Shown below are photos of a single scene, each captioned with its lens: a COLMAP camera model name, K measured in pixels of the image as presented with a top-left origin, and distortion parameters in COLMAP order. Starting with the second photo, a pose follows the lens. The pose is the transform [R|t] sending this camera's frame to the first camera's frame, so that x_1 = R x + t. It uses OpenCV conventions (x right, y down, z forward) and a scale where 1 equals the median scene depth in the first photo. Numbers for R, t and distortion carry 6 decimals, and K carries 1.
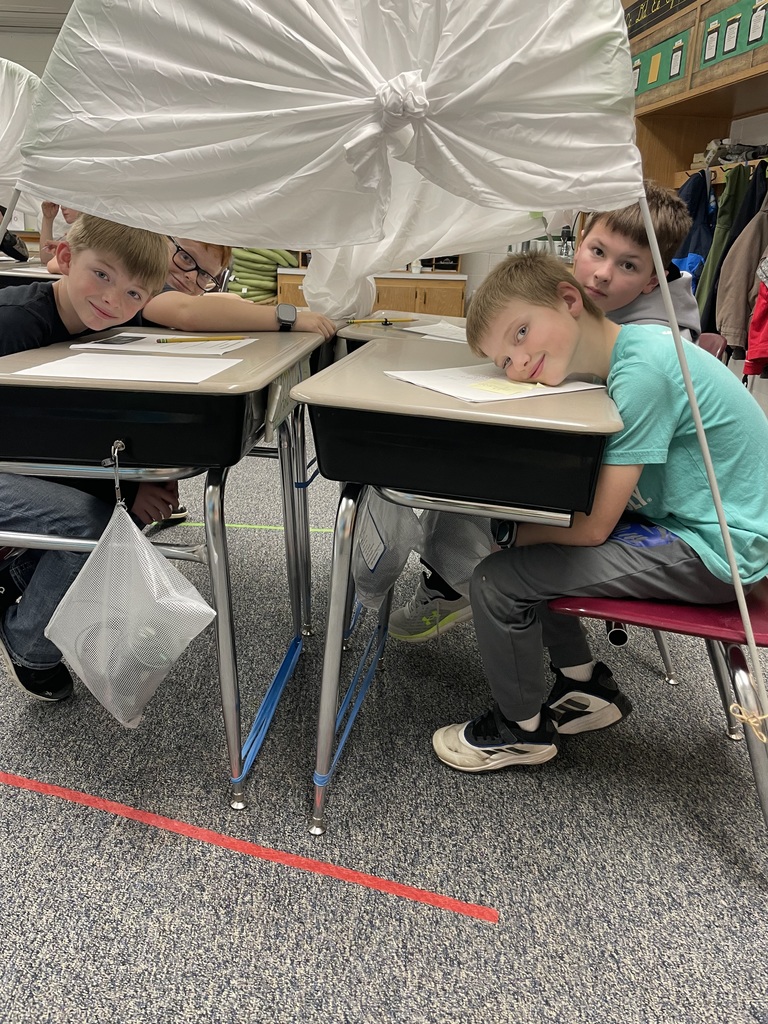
lens RADIAL K [[786.8, 0, 384.2], [0, 786.8, 516.8], [0, 0, 1]] dist [0.068360, -0.086653]
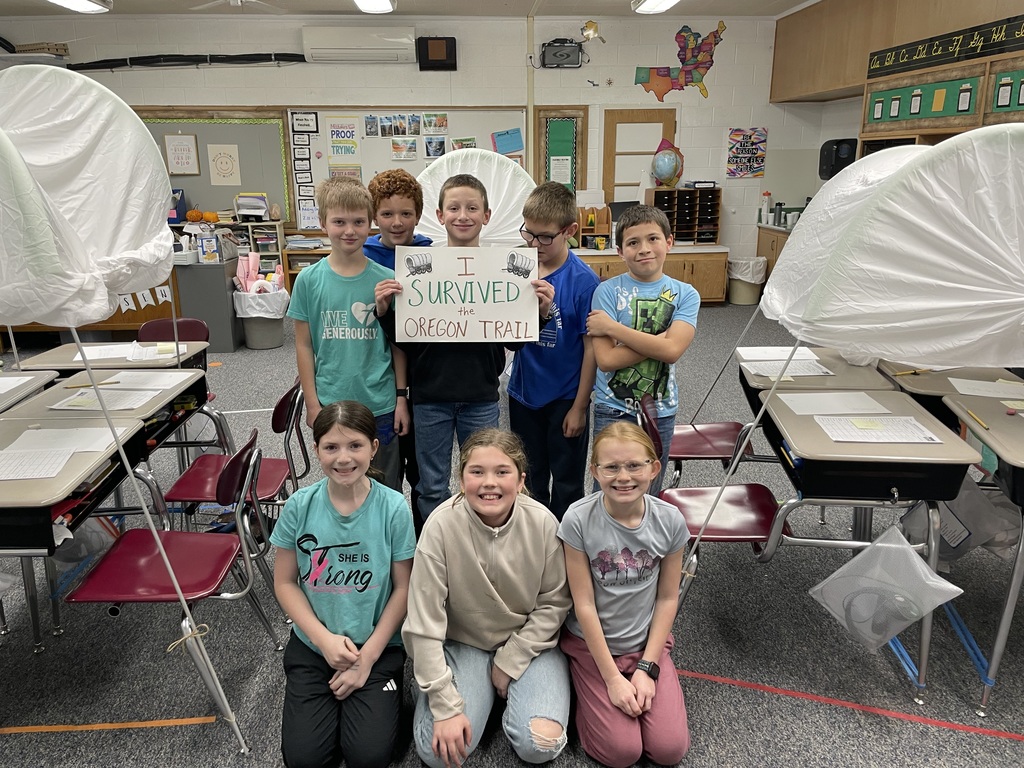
lens RADIAL K [[786.8, 0, 506.3], [0, 786.8, 386.2], [0, 0, 1]] dist [0.068360, -0.086653]
pose [[0.998577, -0.042309, -0.032475, -1.025625], [0.039904, 0.996646, -0.071450, -0.203821], [0.035389, 0.070052, 0.996915, -0.738547]]
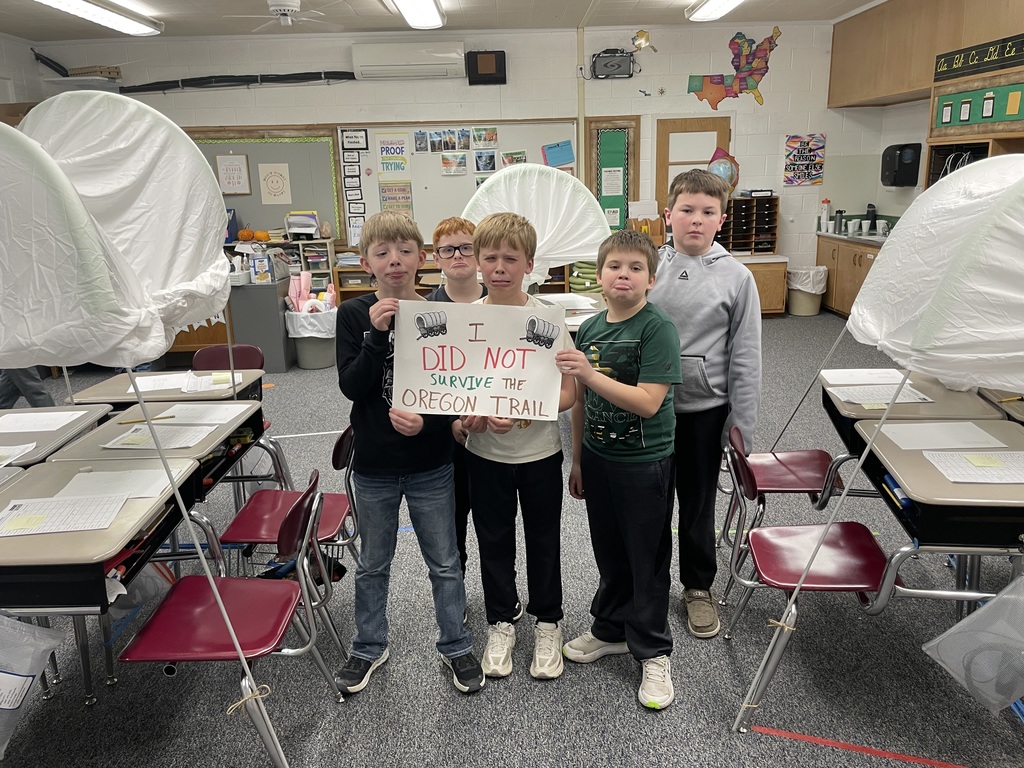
lens RADIAL K [[786.8, 0, 521.0], [0, 786.8, 380.1], [0, 0, 1]] dist [0.068360, -0.086653]
pose [[0.996148, -0.053900, -0.069161, -1.095401], [0.047429, 0.994627, -0.092019, -0.273384], [0.073749, 0.088384, 0.993353, -0.622709]]
